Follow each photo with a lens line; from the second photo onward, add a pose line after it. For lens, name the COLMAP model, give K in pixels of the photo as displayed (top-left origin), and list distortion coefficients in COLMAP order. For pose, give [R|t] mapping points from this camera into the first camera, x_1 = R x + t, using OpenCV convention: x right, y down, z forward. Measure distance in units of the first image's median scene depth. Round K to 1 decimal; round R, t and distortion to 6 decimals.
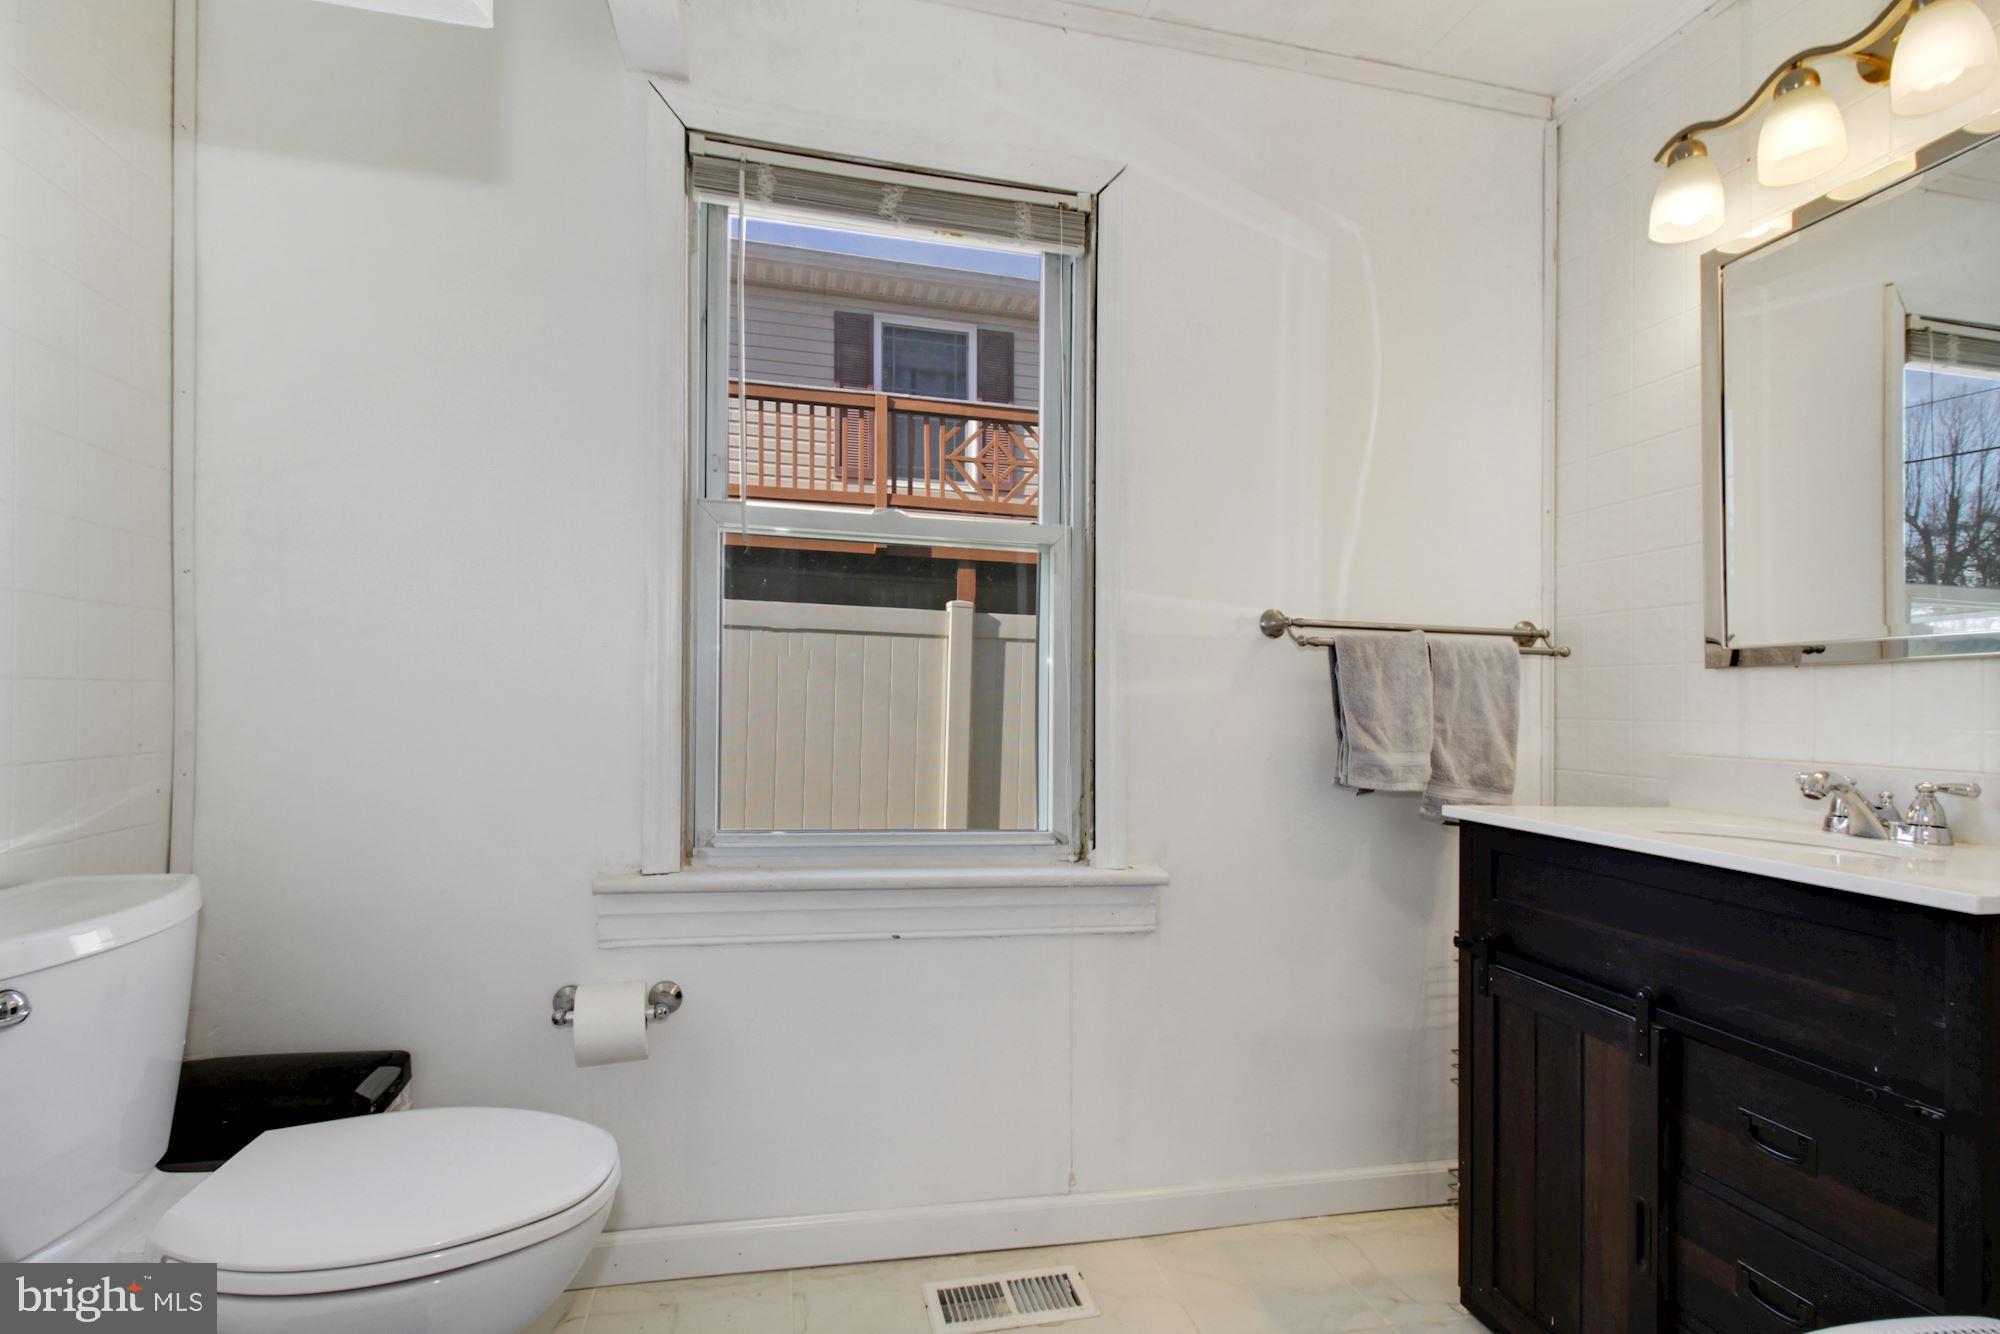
lens RADIAL K [[943.0, 0, 997.4], [0, 943.0, 711.7], [0, 0, 1]] dist [0.000111, 0.000054]
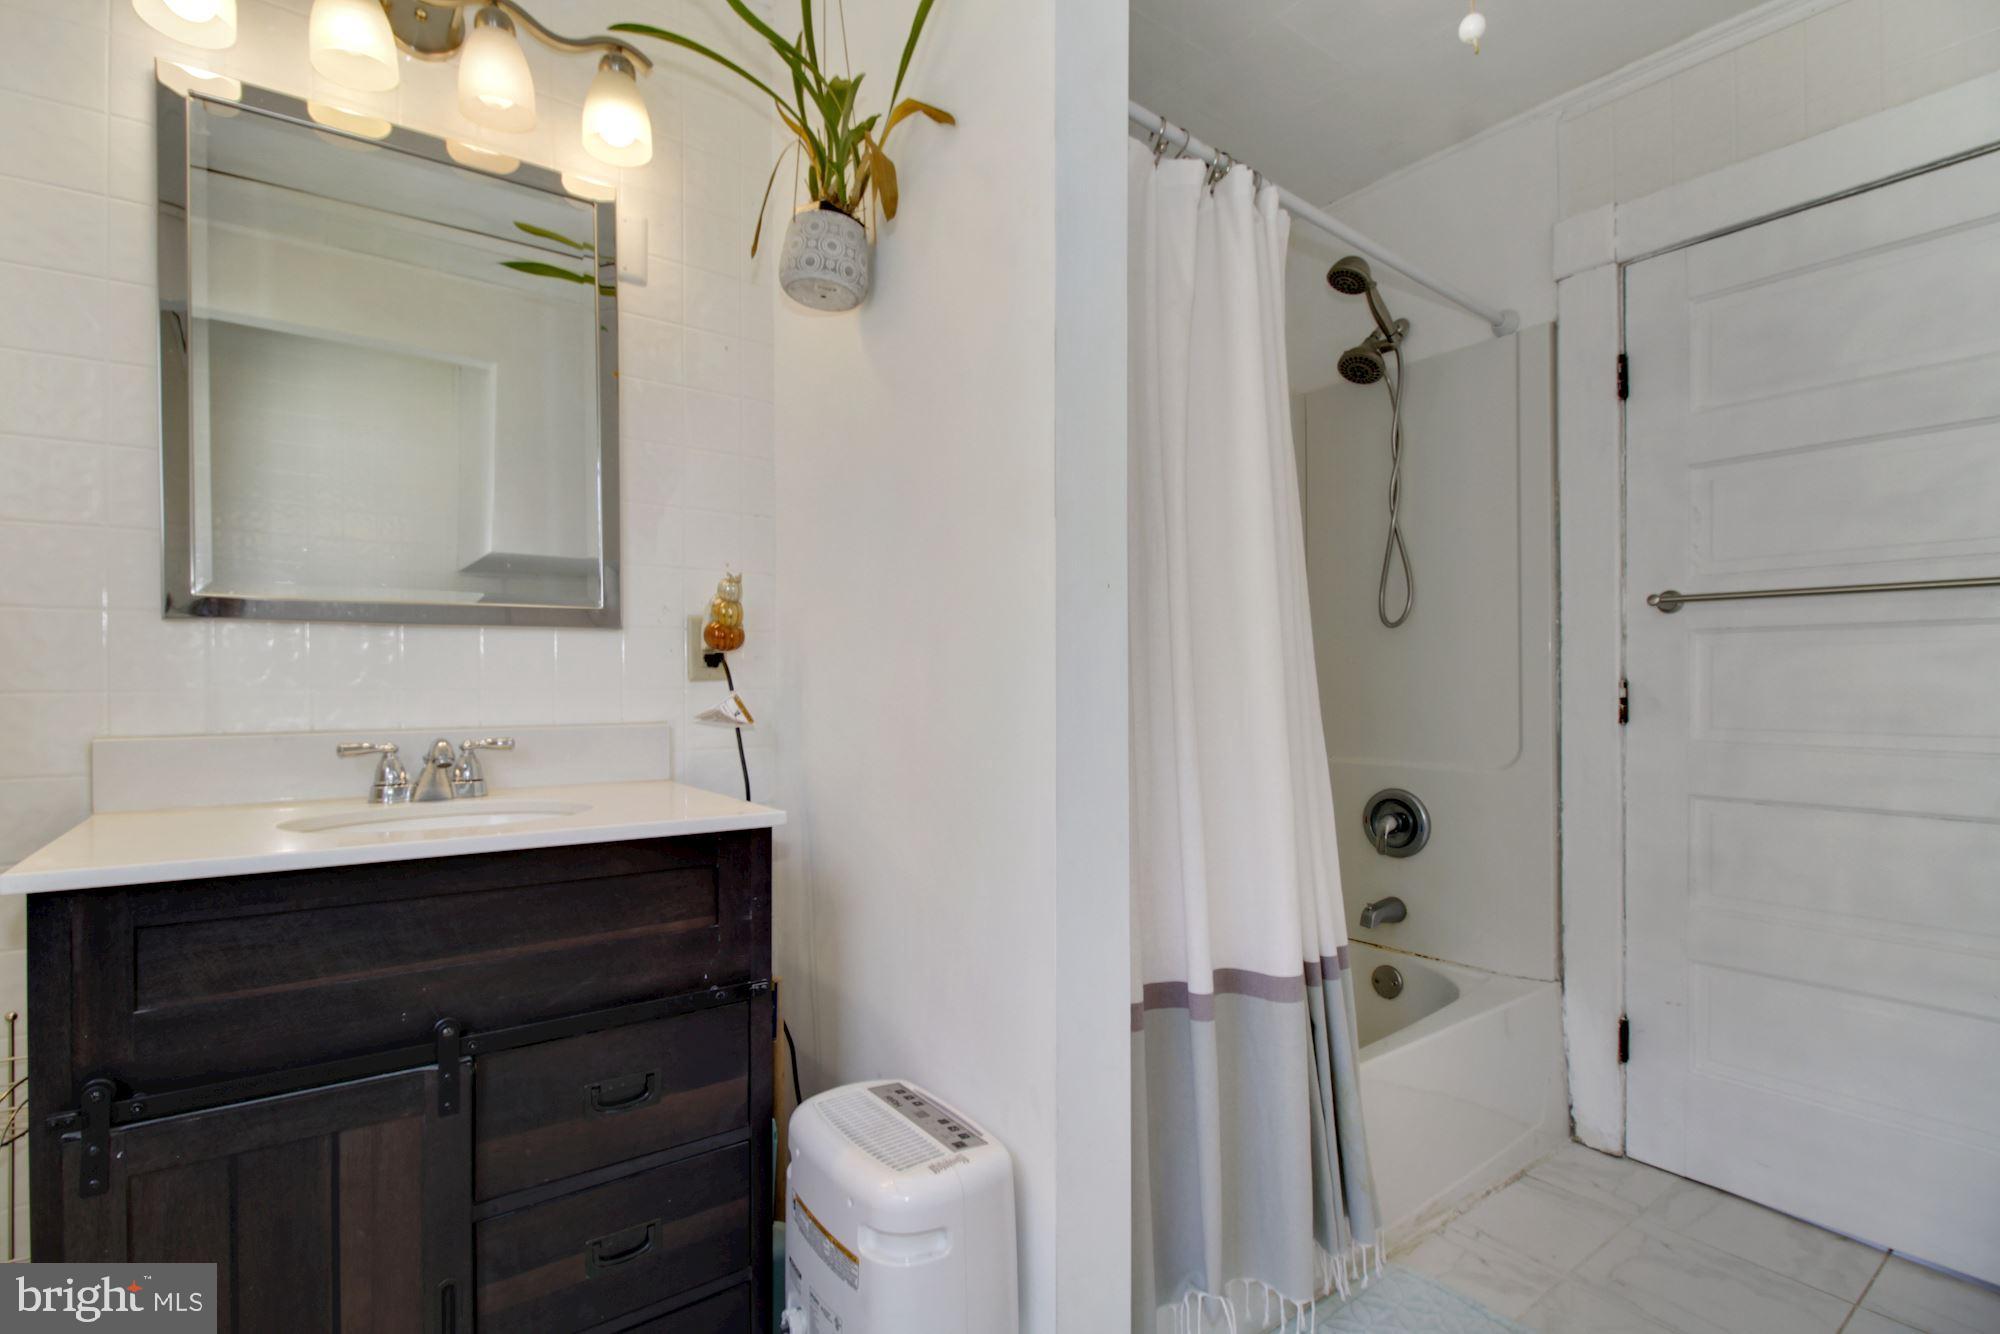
lens RADIAL K [[931.3, 0, 1000.0], [0, 931.3, 667.0], [0, 0, 1]] dist [-0.001754, -0.000370]
pose [[-0.392780, -0.005576, 0.919616, -0.231391], [-0.000200, 0.999982, 0.005978, -0.016315], [-0.919633, 0.002164, -0.392774, 0.866281]]
